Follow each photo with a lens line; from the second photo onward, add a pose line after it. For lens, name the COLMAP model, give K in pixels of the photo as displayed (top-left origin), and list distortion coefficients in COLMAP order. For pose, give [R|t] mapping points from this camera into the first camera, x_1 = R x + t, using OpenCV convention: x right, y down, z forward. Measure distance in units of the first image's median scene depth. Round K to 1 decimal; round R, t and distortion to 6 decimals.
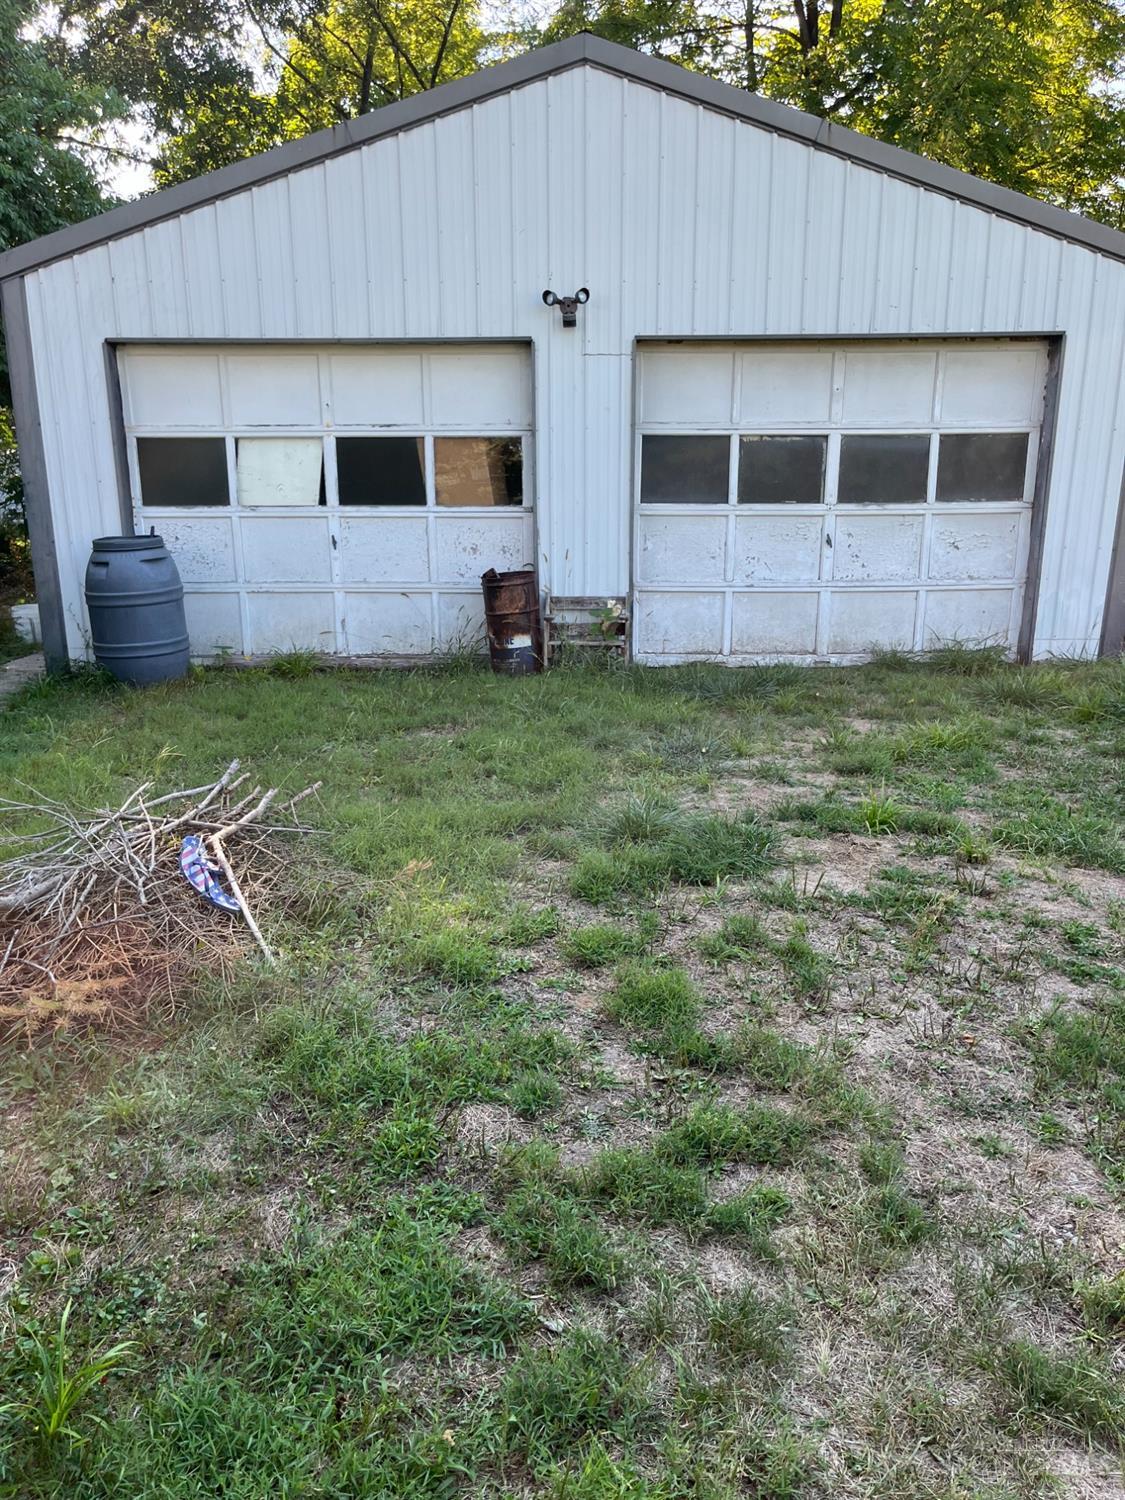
lens RADIAL K [[1136.9, 0, 565.4], [0, 1136.9, 755.7], [0, 0, 1]] dist [0.005342, -0.064545]
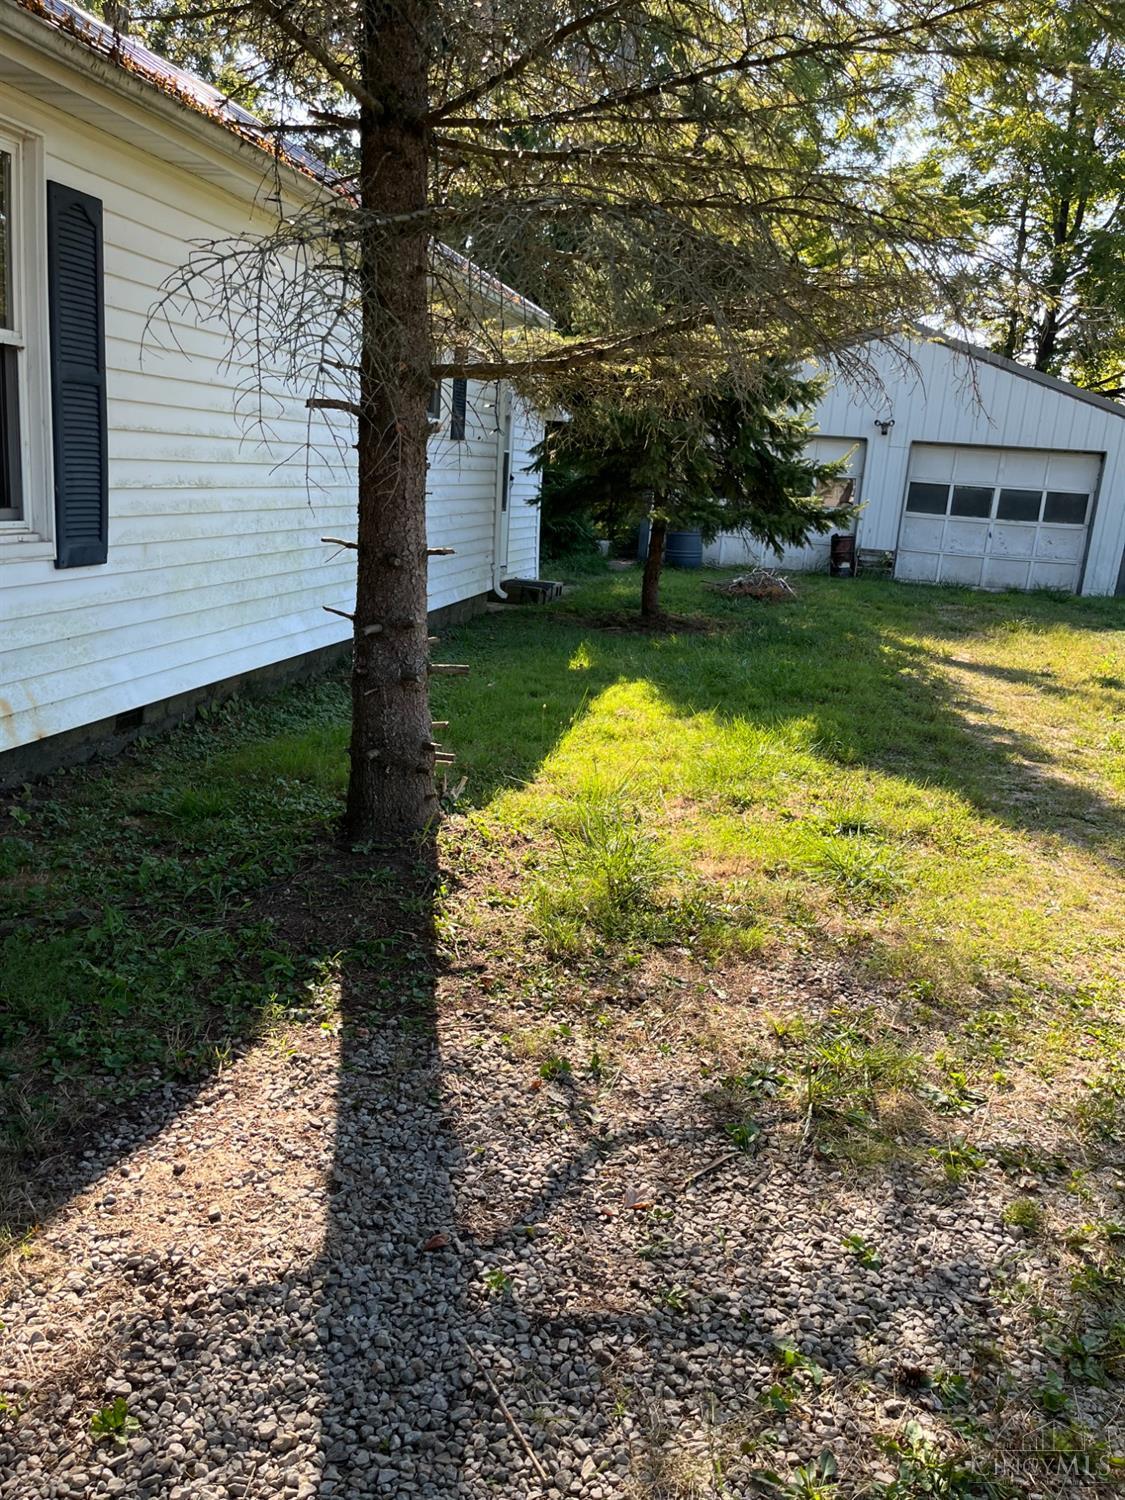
lens RADIAL K [[1136.9, 0, 555.5], [0, 1136.9, 743.2], [0, 0, 1]] dist [0.005342, -0.064545]
pose [[0.968564, 0.125476, -0.214800, -0.067155], [-0.133566, 0.990761, -0.023509, 0.390541], [0.209866, 0.051460, 0.976375, -1.363791]]
